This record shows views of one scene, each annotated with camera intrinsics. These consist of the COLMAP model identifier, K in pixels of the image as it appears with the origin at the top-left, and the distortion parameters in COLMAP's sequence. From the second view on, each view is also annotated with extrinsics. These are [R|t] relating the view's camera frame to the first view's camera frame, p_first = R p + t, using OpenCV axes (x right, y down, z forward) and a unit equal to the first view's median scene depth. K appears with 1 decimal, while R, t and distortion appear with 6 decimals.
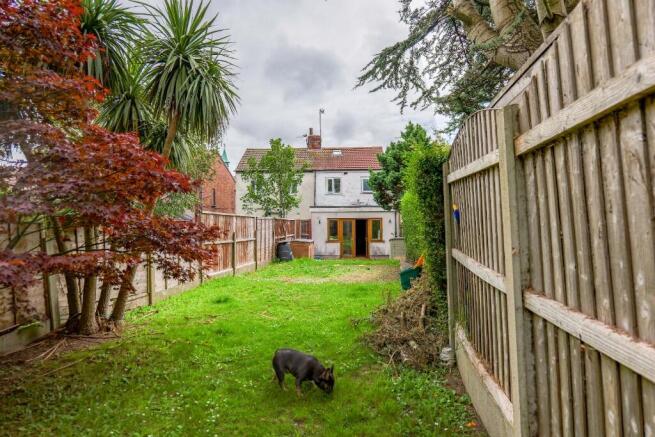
lens RADIAL K [[386.3, 0, 328.6], [0, 386.3, 216.5], [0, 0, 1]] dist [-0.014333, 0.001994]
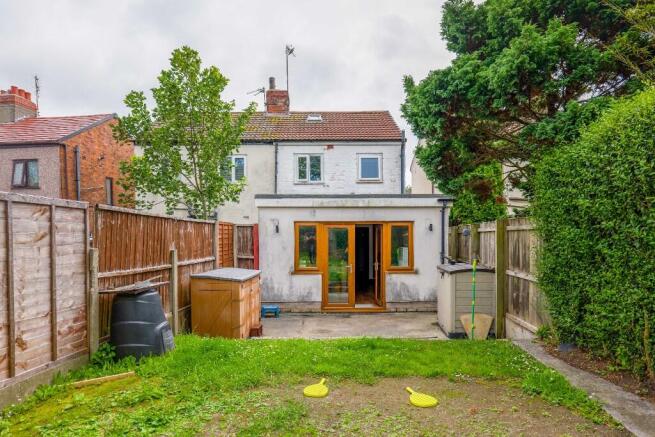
lens RADIAL K [[386.3, 0, 327.6], [0, 386.3, 224.2], [0, 0, 1]] dist [-0.014333, 0.001994]
pose [[0.998341, 0.002106, 0.057537, 0.009817], [-0.000943, 0.999795, -0.020228, 0.016816], [-0.057568, 0.020140, 0.998138, 0.525691]]
